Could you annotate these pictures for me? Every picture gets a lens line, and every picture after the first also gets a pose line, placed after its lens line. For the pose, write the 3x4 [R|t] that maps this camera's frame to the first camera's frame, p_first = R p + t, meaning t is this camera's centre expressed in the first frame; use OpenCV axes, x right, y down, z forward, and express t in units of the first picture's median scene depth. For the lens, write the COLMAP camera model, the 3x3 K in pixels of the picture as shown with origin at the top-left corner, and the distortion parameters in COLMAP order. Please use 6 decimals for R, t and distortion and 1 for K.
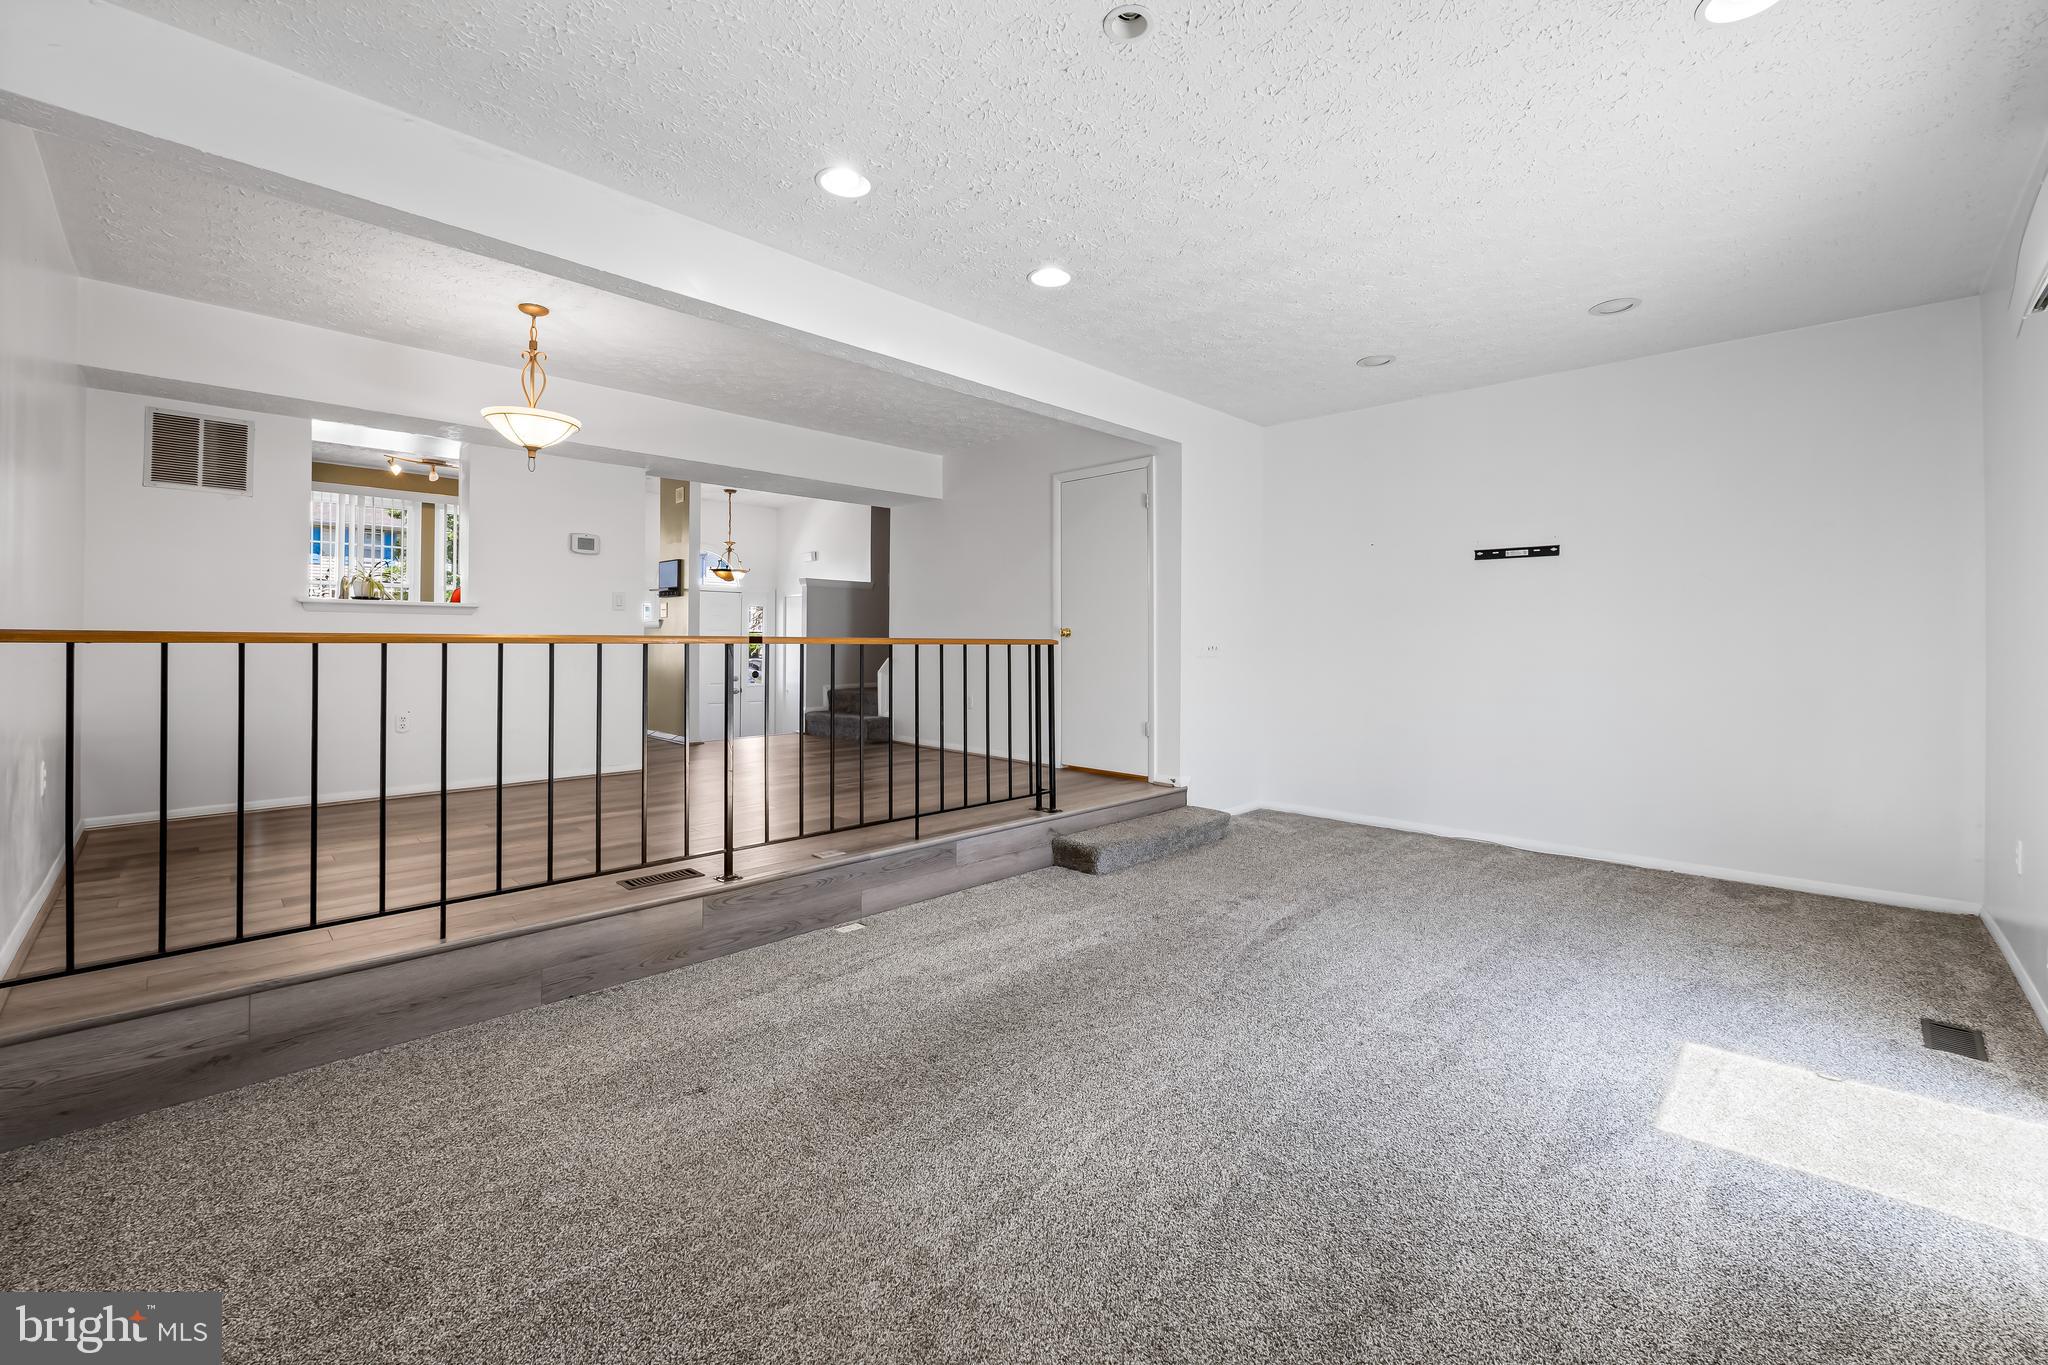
lens RADIAL K [[848.4, 0, 1037.3], [0, 848.4, 644.5], [0, 0, 1]] dist [-0.047133, 0.000457]
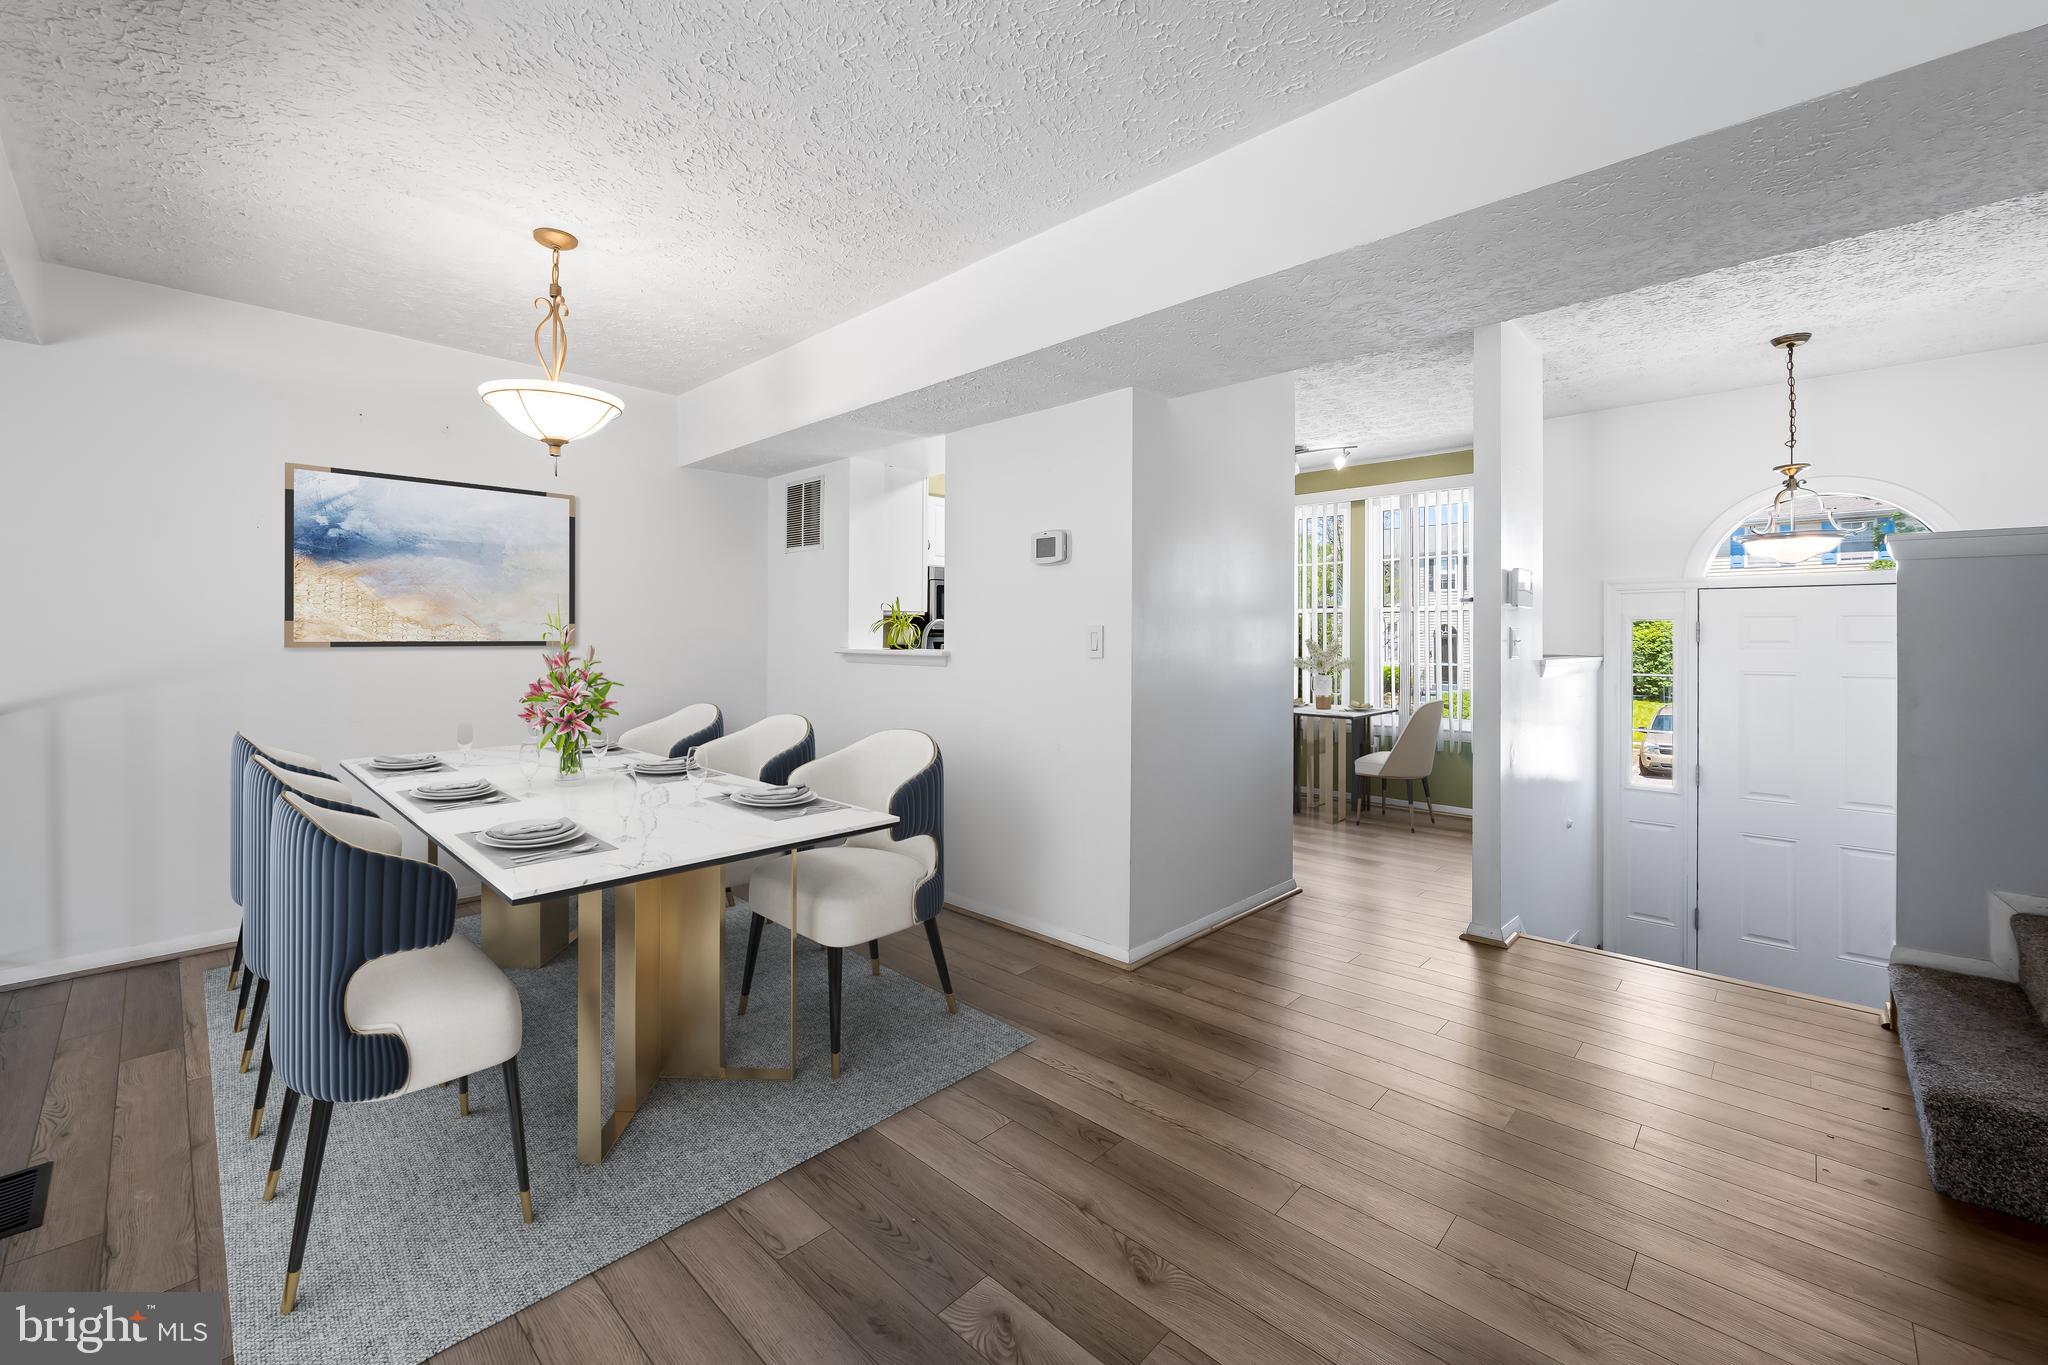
lens RADIAL K [[848.4, 0, 1037.3], [0, 848.4, 644.5], [0, 0, 1]] dist [-0.047133, 0.000457]
pose [[-0.031606, -0.003448, -0.999494, 0.020680], [0.000313, 0.999994, -0.003460, -0.073509], [0.999500, -0.000423, -0.031605, 1.338444]]
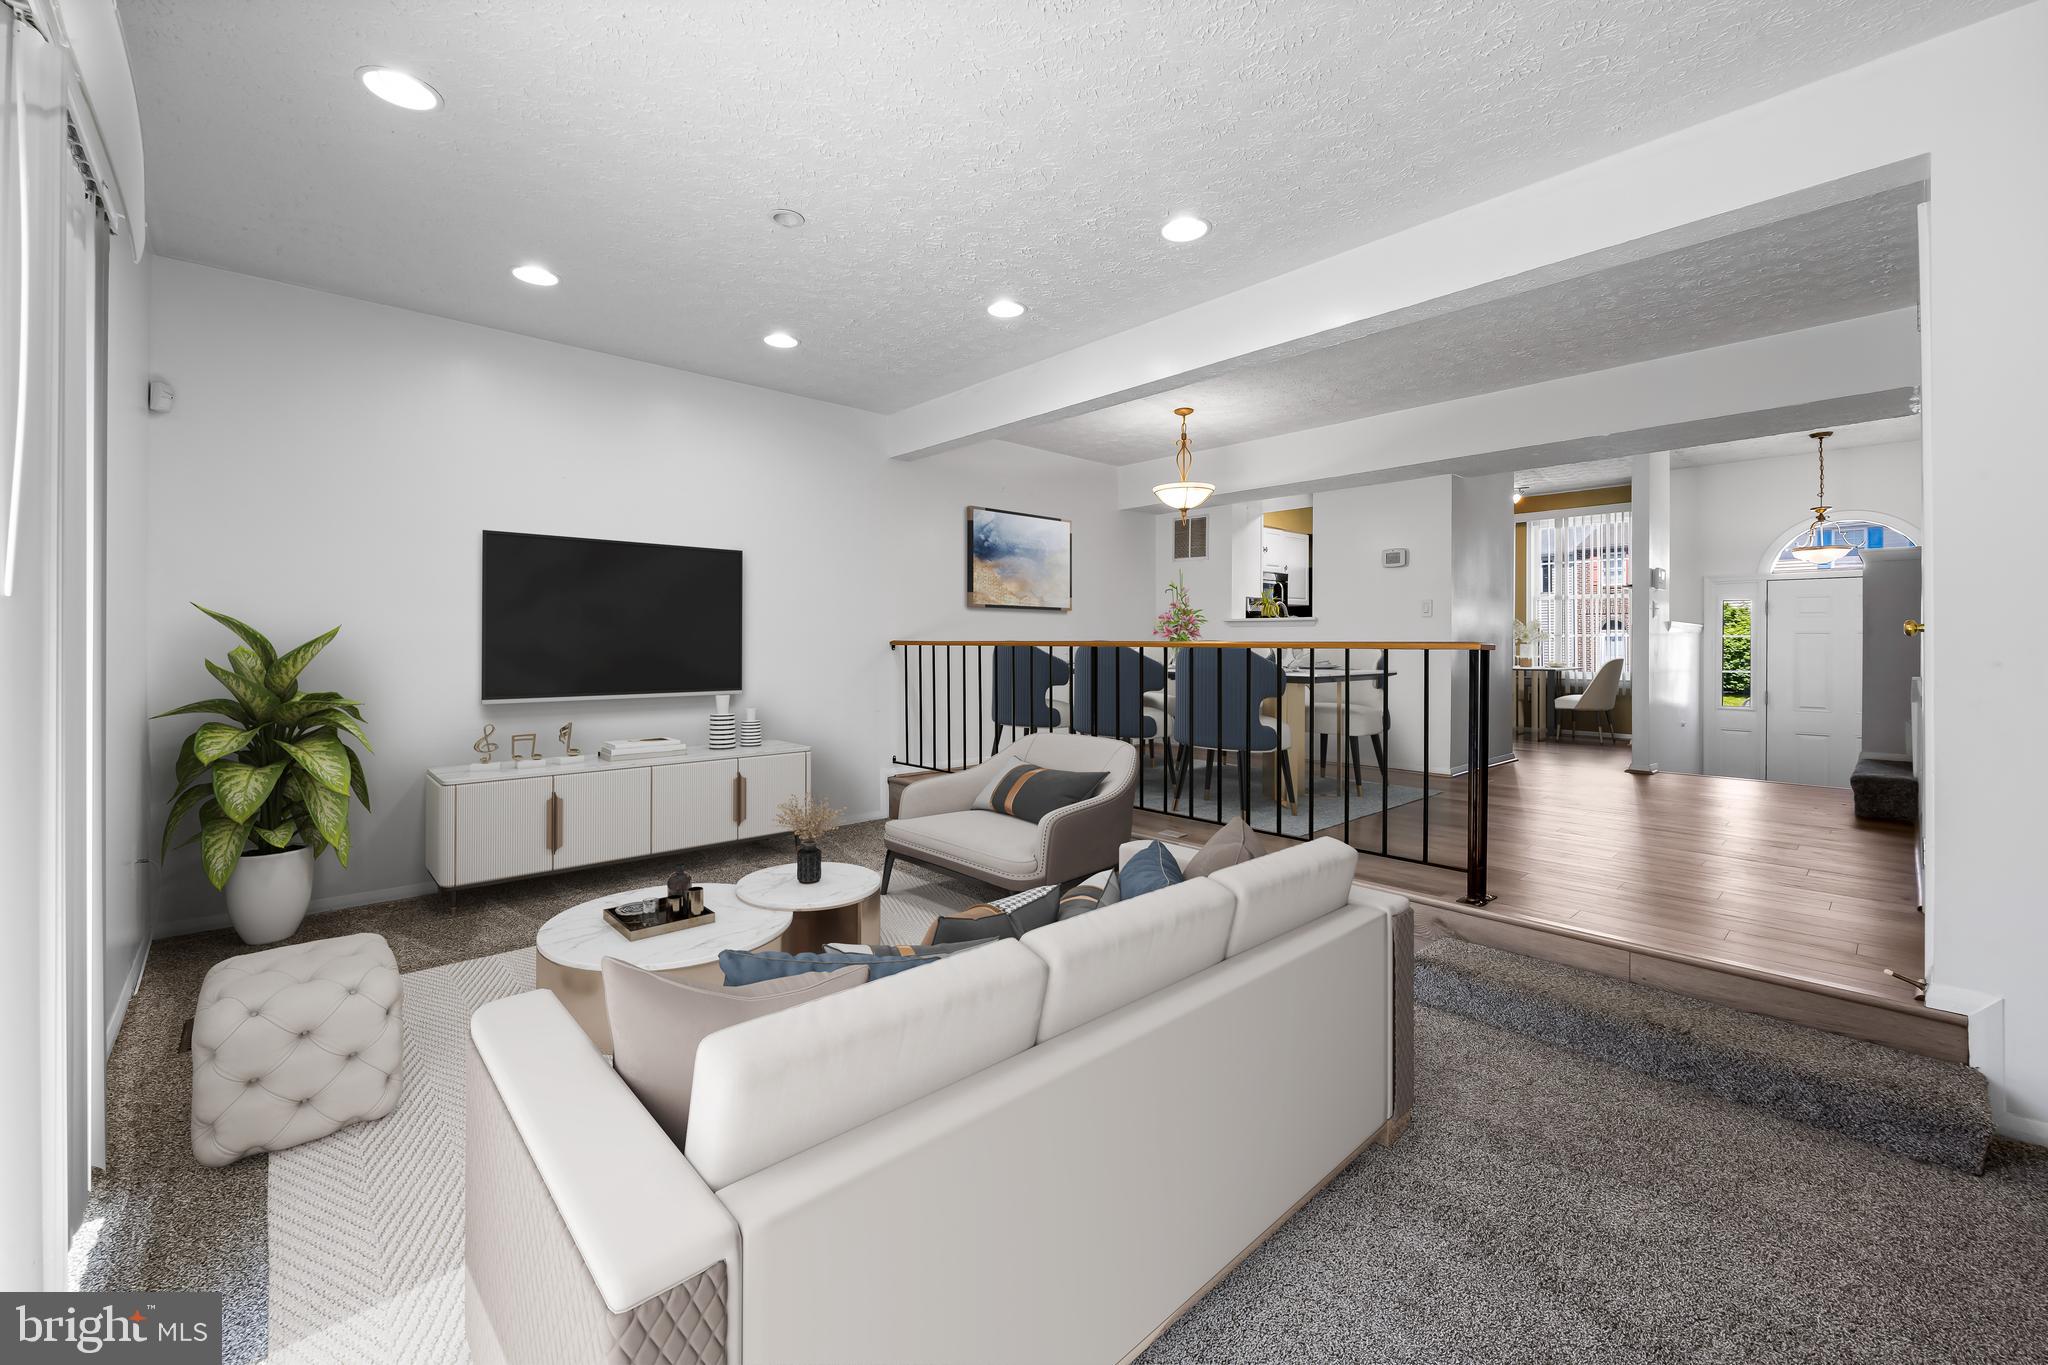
lens RADIAL K [[848.4, 0, 1037.3], [0, 848.4, 644.5], [0, 0, 1]] dist [-0.047133, 0.000457]
pose [[-0.099728, -0.003463, -0.995009, 0.777242], [-0.007690, 0.999967, -0.002710, 0.000553], [0.994985, 0.007382, -0.099751, 0.818169]]
